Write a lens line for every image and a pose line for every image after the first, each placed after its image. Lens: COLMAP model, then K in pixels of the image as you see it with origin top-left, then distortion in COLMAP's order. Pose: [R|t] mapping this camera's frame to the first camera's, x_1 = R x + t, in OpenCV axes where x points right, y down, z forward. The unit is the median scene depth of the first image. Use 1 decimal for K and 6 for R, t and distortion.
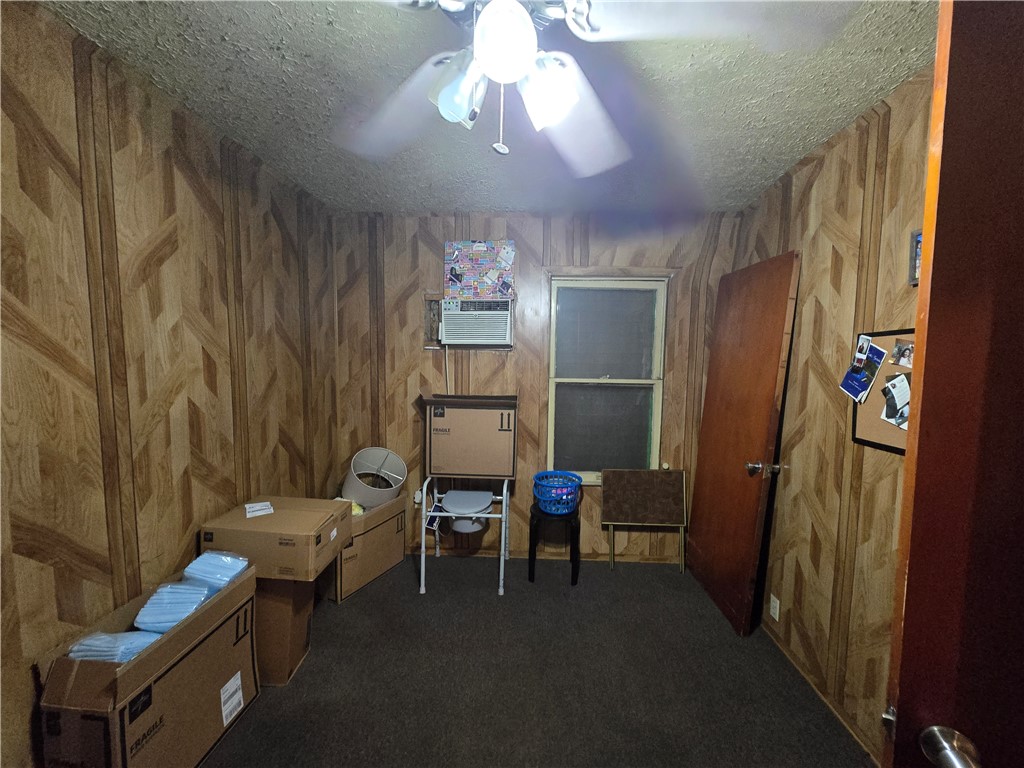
lens RADIAL K [[417.5, 0, 513.4], [0, 417.5, 387.4], [0, 0, 1]] dist [-0.004659, 0.000454]
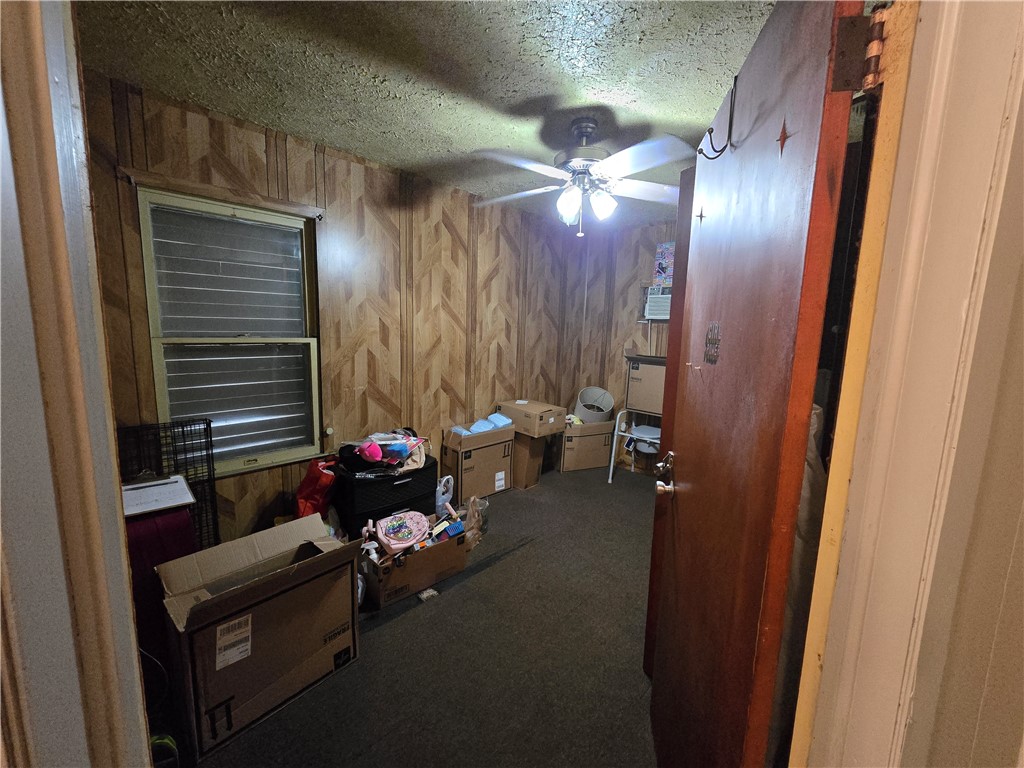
lens RADIAL K [[417.5, 0, 511.7], [0, 417.5, 382.8], [0, 0, 1]] dist [-0.004659, 0.000454]
pose [[0.750939, 0.104999, -0.651971, 0.669855], [-0.081257, 0.994468, 0.066566, 0.081658], [0.655353, 0.002990, 0.755317, -0.552106]]
